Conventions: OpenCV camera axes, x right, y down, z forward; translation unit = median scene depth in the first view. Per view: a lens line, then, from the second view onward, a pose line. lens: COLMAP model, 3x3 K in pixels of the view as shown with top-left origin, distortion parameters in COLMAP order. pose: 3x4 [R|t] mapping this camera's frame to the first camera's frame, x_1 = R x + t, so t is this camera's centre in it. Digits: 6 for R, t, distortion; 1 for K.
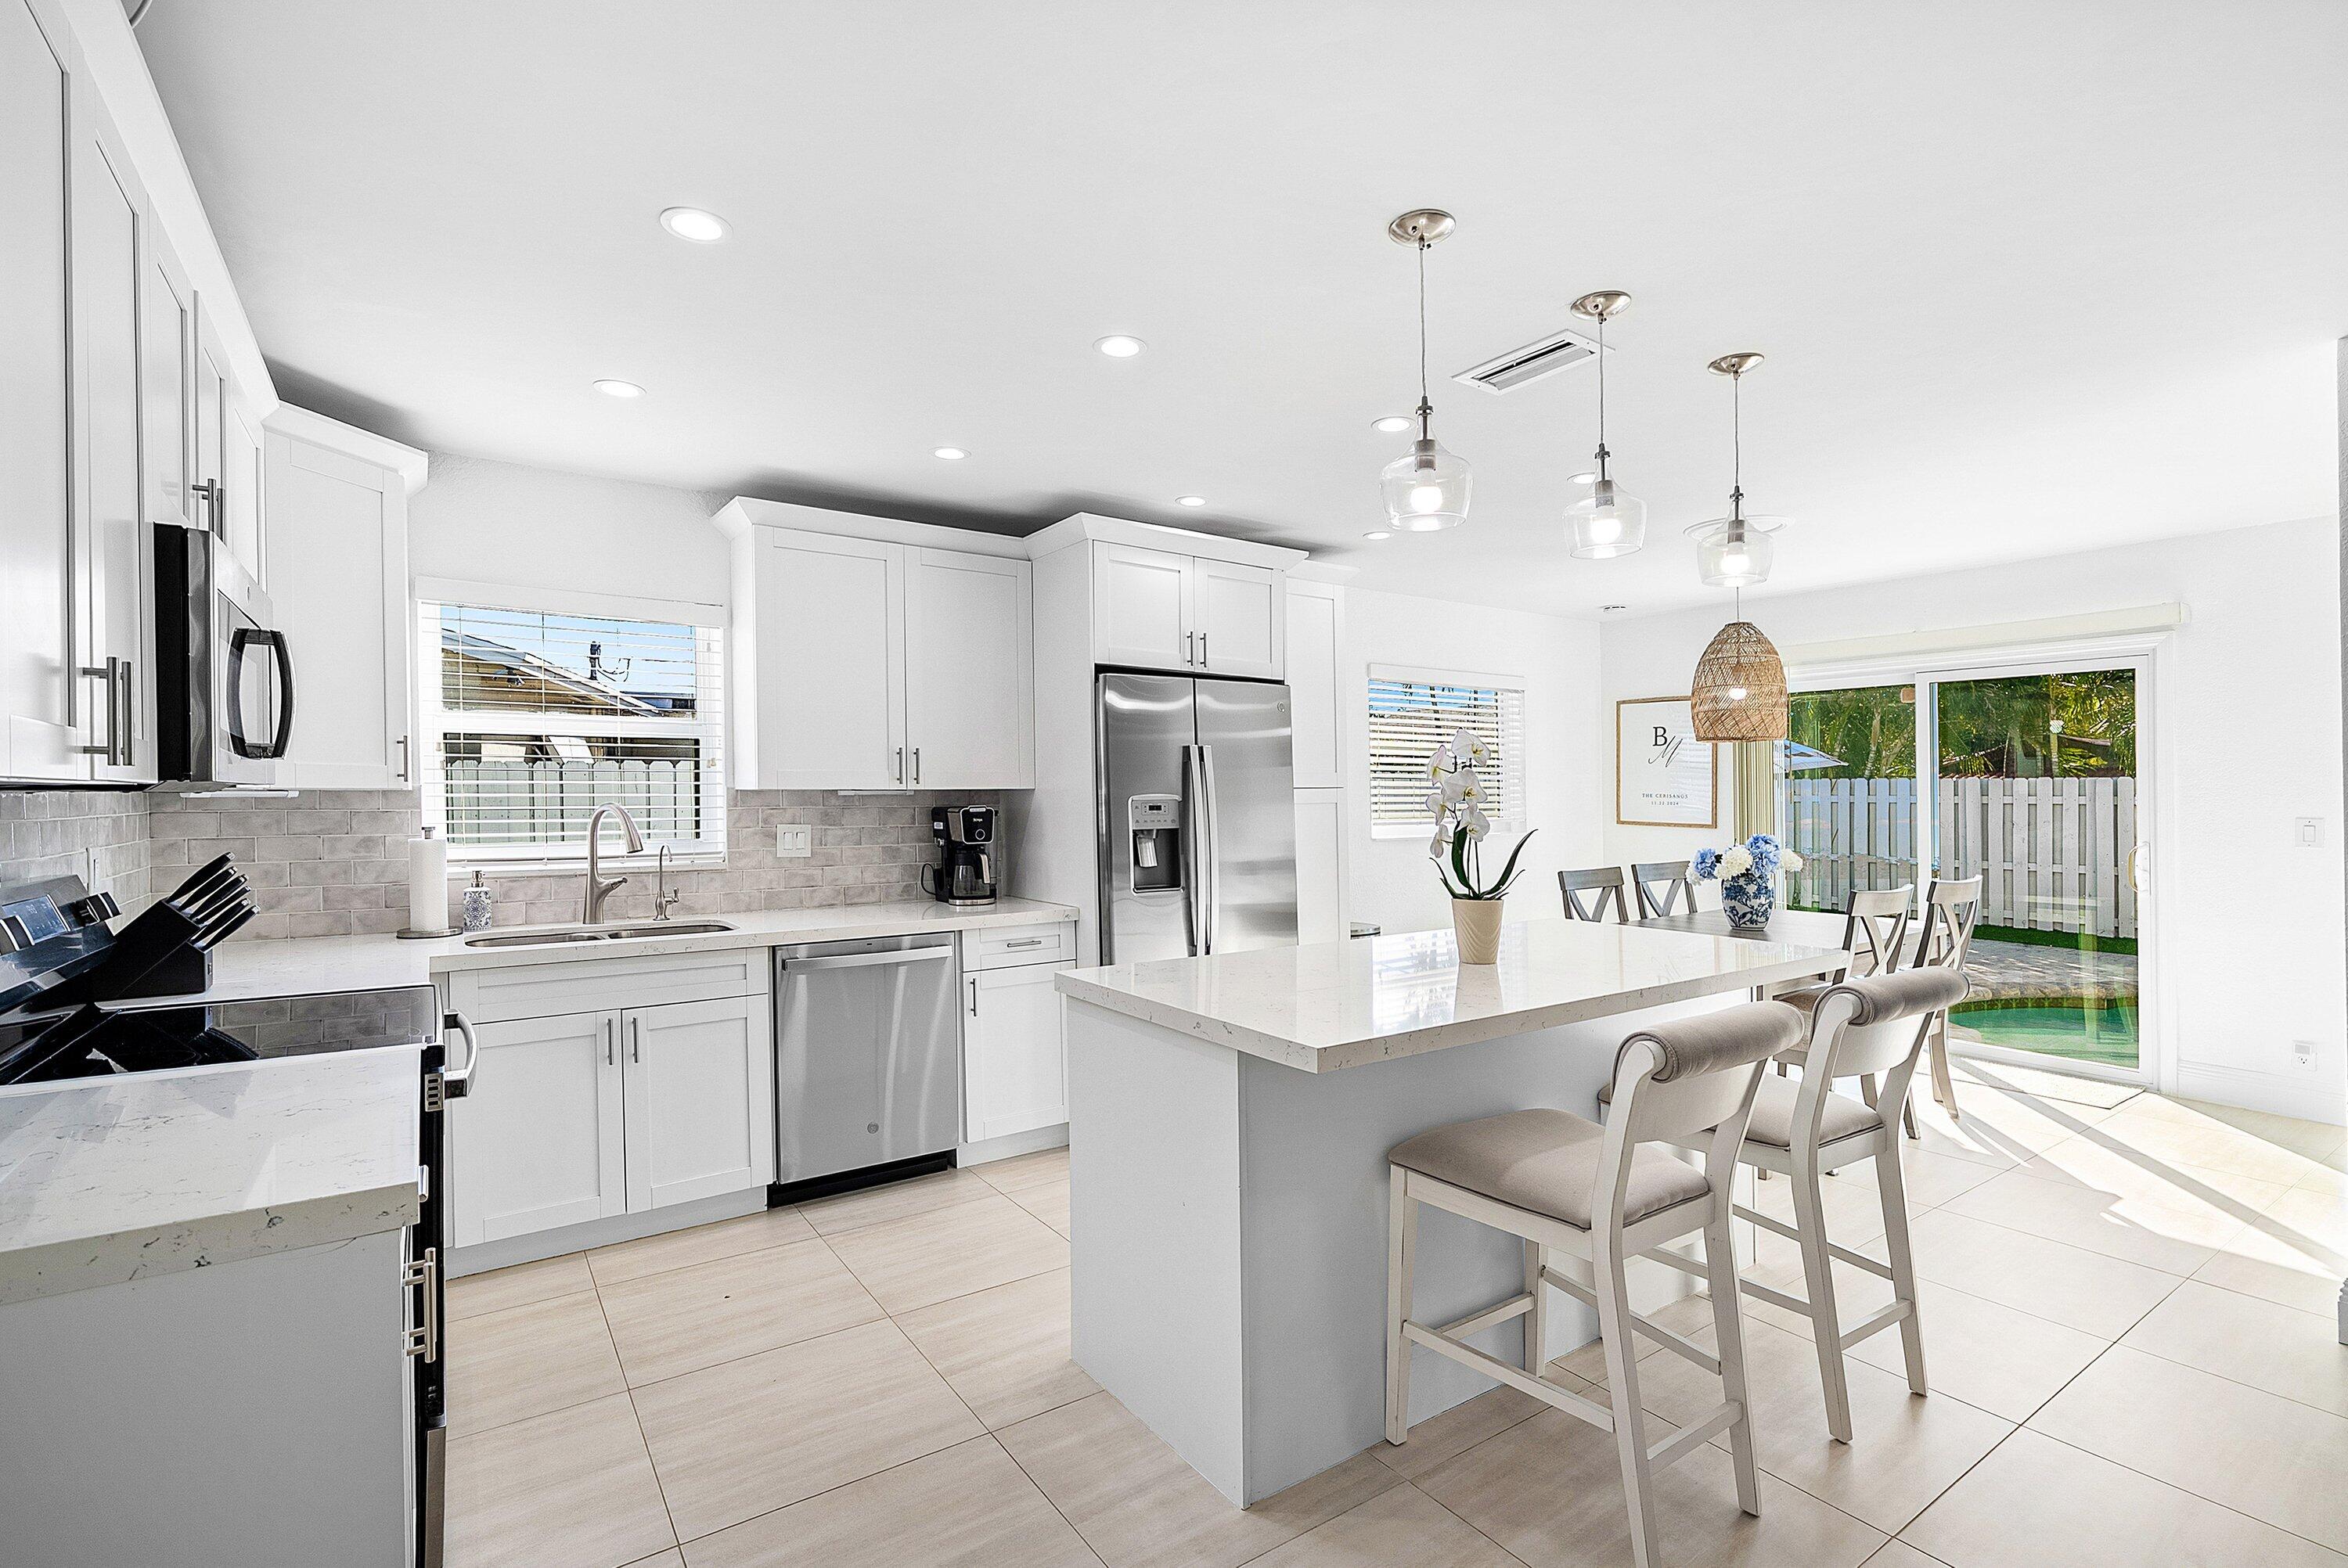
lens RADIAL K [[1081.4, 0, 1119.2], [0, 1081.4, 789.2], [0, 0, 1]] dist [-0.004733, -0.001429]
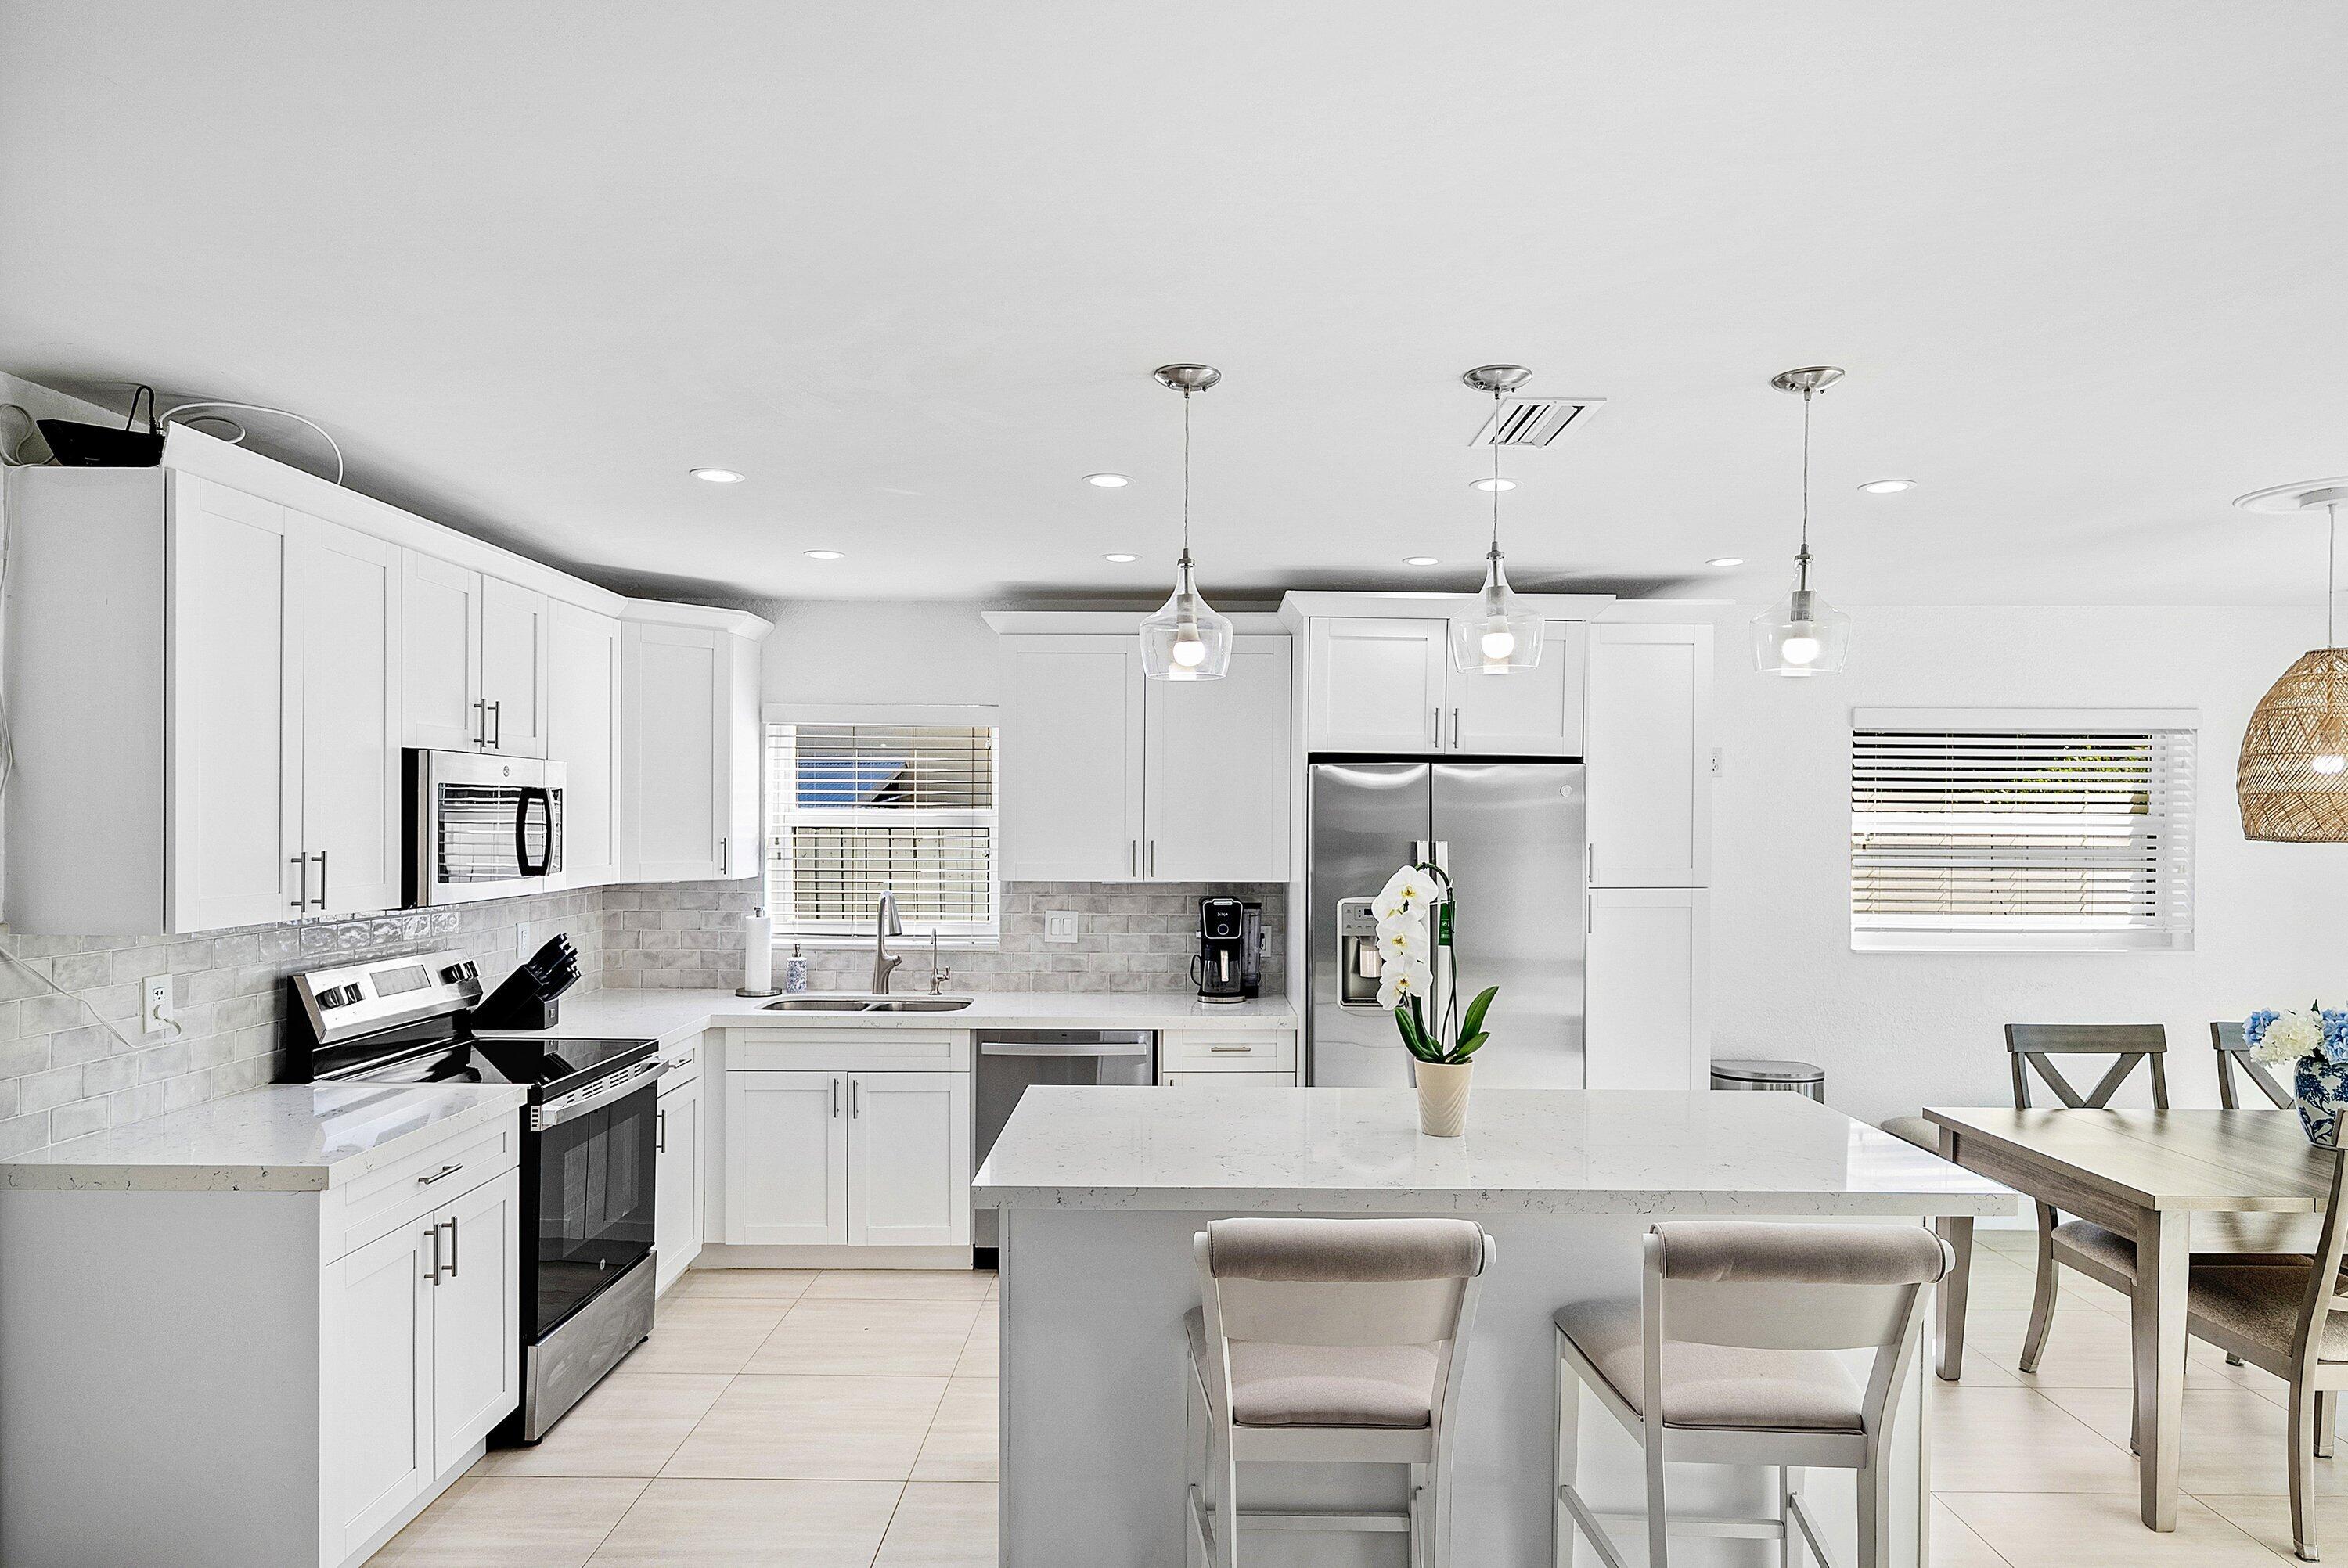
lens RADIAL K [[1341.2, 0, 1154.9], [0, 1341.2, 816.2], [0, 0, 1]] dist [0.002862, -0.002071]
pose [[0.822361, 0.007031, -0.568922, 0.506372], [-0.003473, 0.999967, 0.007339, -0.068231], [0.568955, -0.004059, 0.822359, -0.011410]]
